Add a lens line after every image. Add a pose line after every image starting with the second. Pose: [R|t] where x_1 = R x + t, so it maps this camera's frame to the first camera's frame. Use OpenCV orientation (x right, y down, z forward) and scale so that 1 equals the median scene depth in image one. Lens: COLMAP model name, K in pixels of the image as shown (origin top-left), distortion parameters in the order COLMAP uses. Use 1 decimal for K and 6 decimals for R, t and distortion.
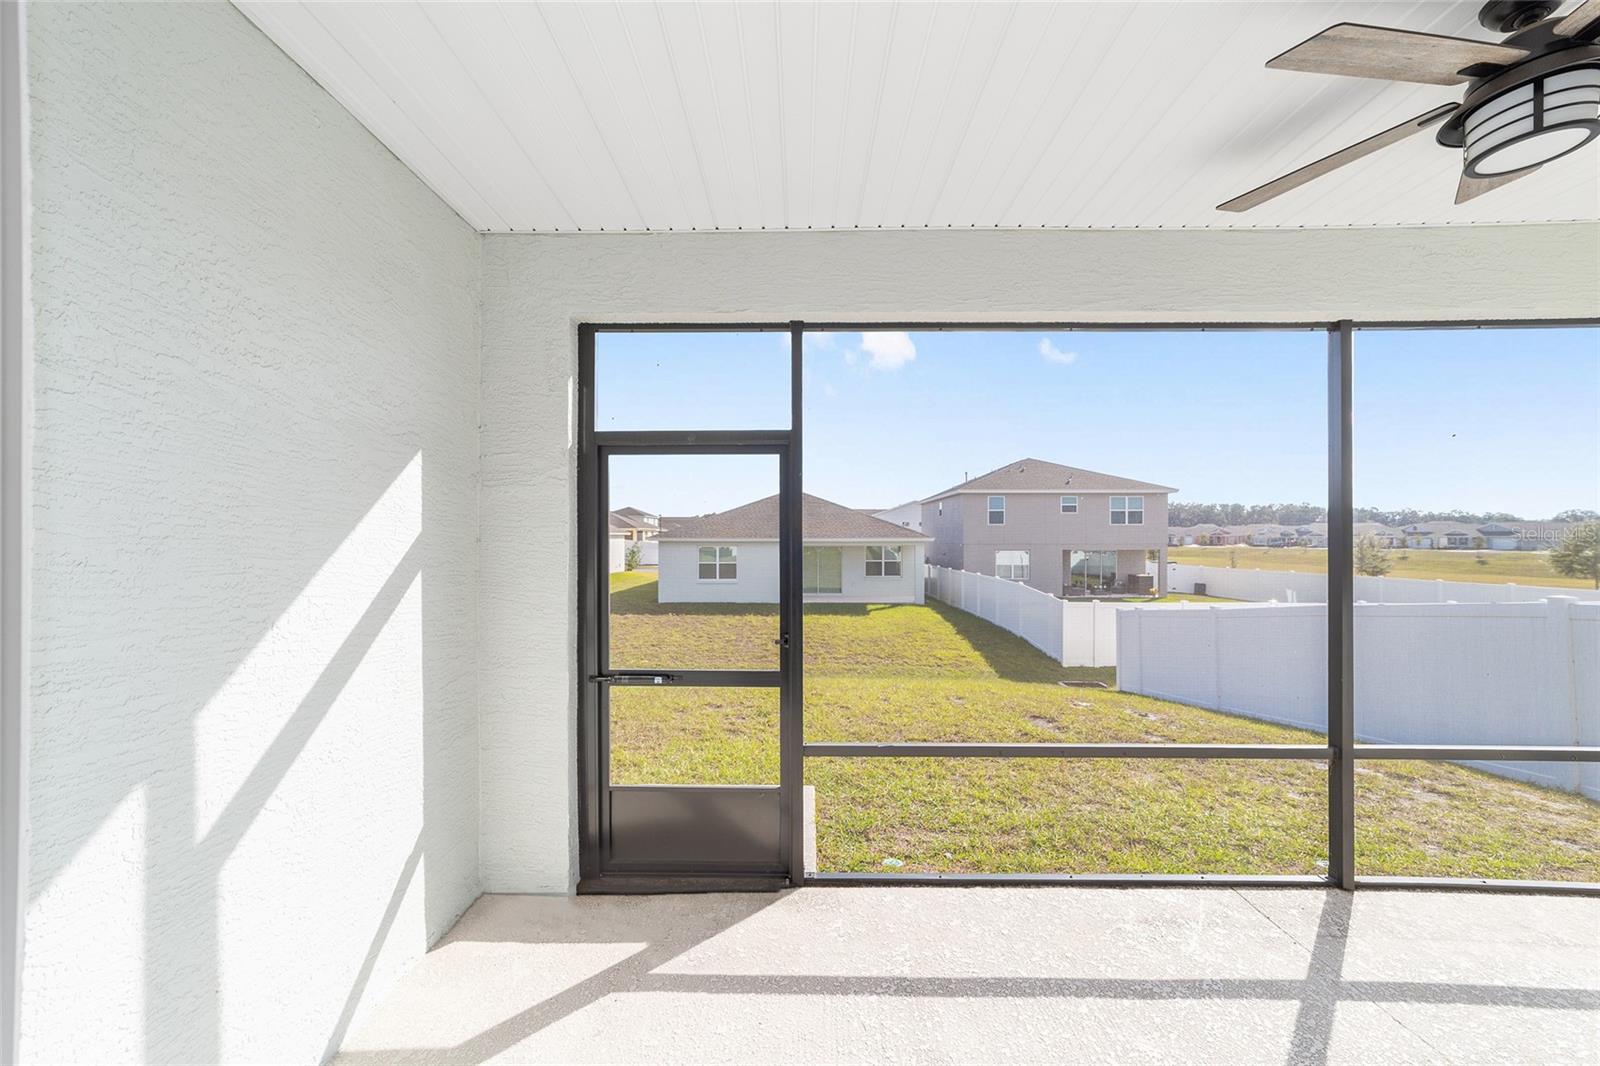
lens RADIAL K [[615.9, 0, 790.7], [0, 615.9, 540.6], [0, 0, 1]] dist [-0.011546, 0.005924]
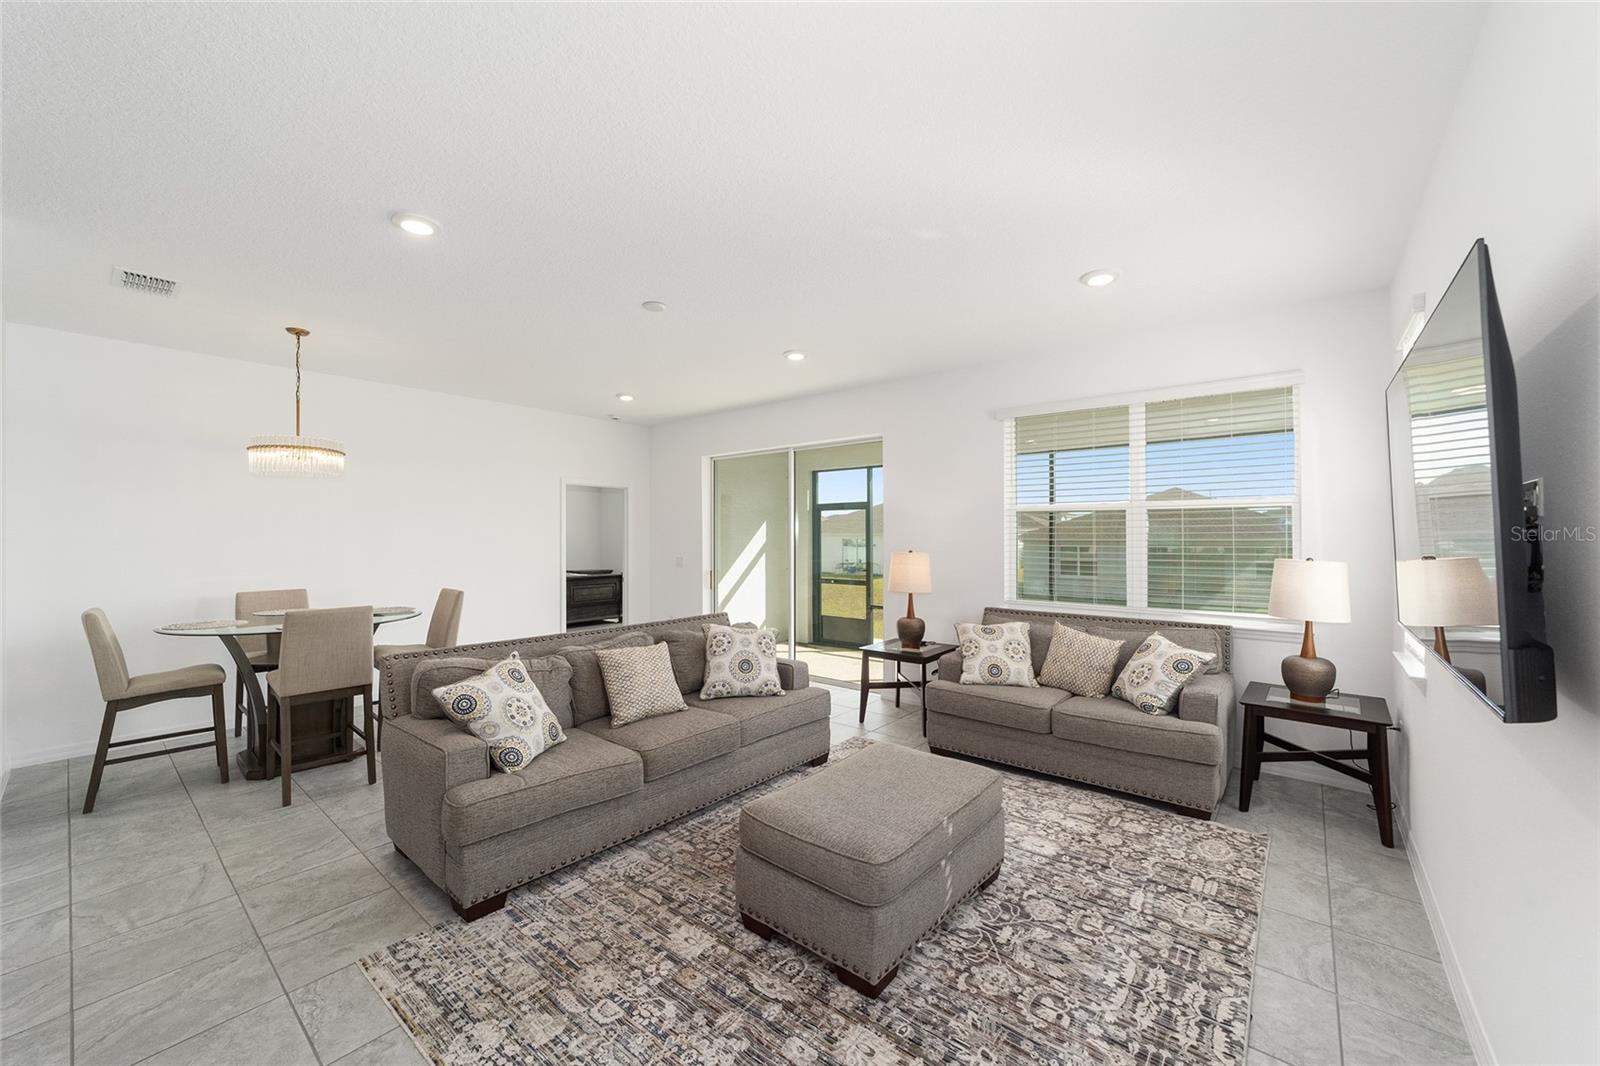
lens RADIAL K [[615.9, 0, 797.6], [0, 615.9, 524.3], [0, 0, 1]] dist [-0.011546, 0.005924]
pose [[0.785960, -0.013278, -0.618135, 1.330674], [-0.003864, 0.999644, -0.026386, 0.015061], [0.618265, 0.023127, 0.785629, -1.331061]]
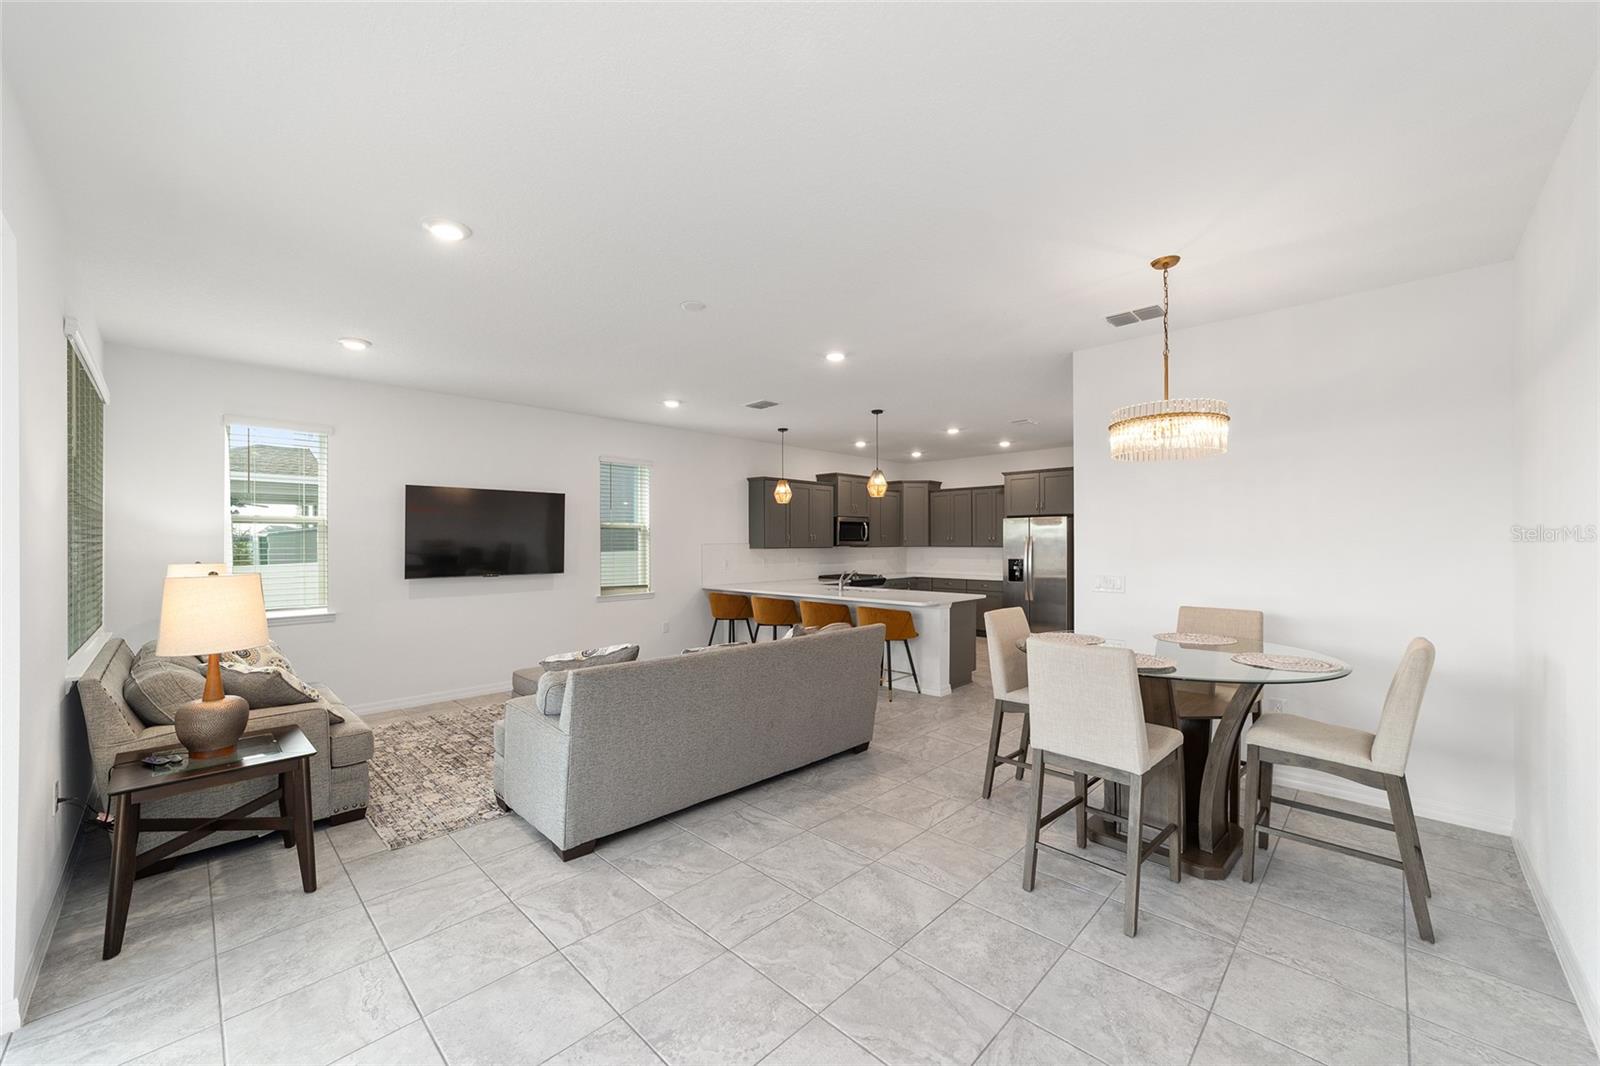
lens RADIAL K [[615.9, 0, 793.5], [0, 615.9, 541.9], [0, 0, 1]] dist [-0.011546, 0.005924]
pose [[-0.730414, 0.002590, 0.683000, -0.346592], [0.010323, 0.999920, 0.007249, 0.002687], [-0.682927, 0.012345, -0.730382, -0.004772]]
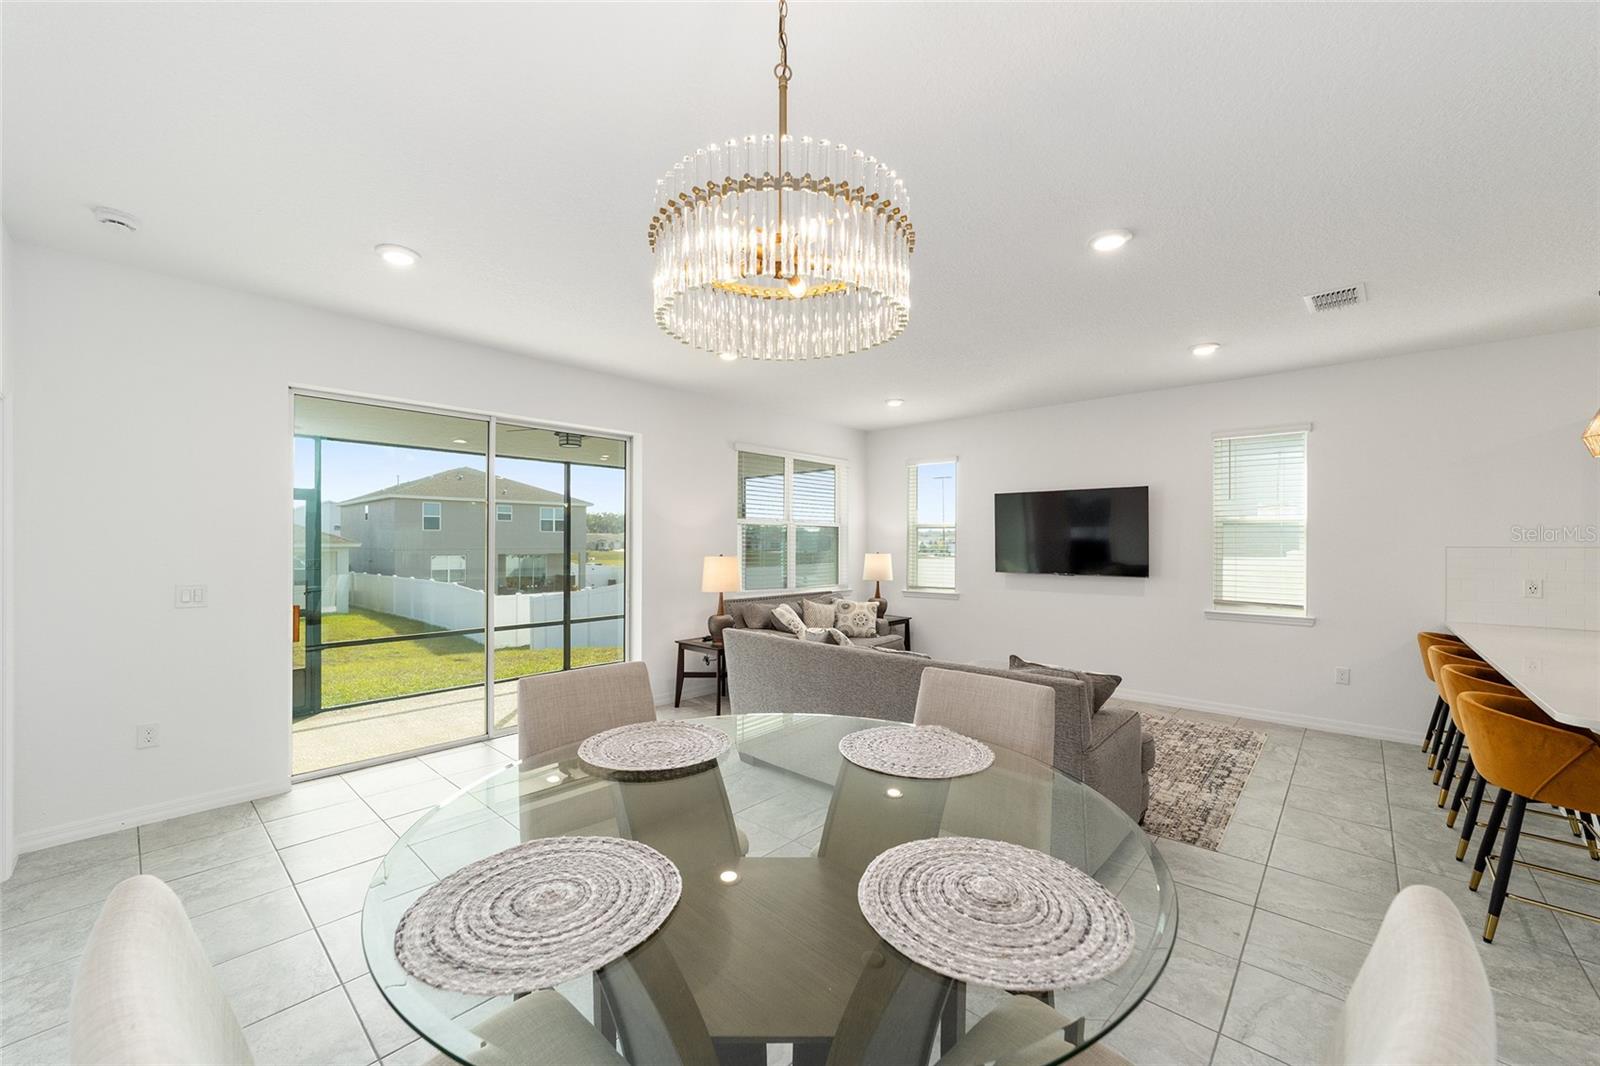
lens RADIAL K [[615.9, 0, 792.5], [0, 615.9, 541.6], [0, 0, 1]] dist [-0.011546, 0.005924]
pose [[0.657444, 0.000241, 0.753503, -0.398547], [0.005226, 0.999974, -0.004880, 0.010847], [-0.753485, 0.007146, 0.657426, -1.231962]]
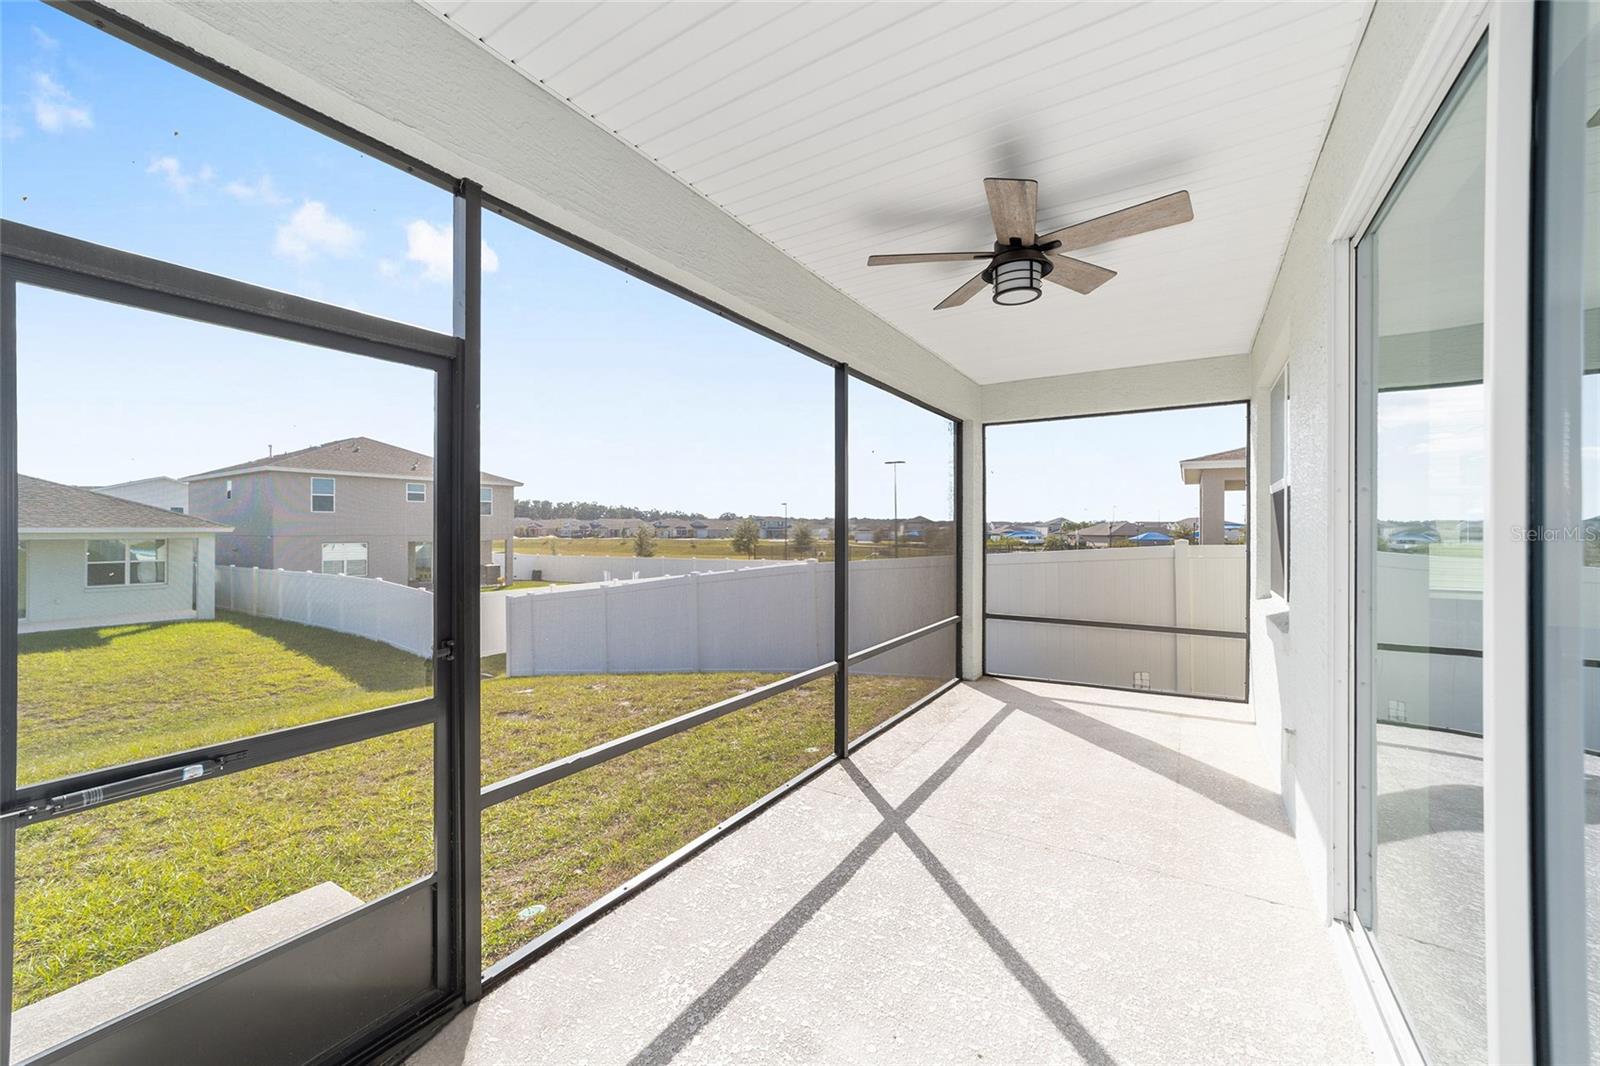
lens RADIAL K [[615.9, 0, 796.1], [0, 615.9, 531.0], [0, 0, 1]] dist [-0.011546, 0.005924]
pose [[0.526038, -0.001062, 0.850461, -0.313084], [0.003880, 0.999992, -0.001151, 0.028588], [-0.850452, 0.003905, 0.526037, 0.267990]]
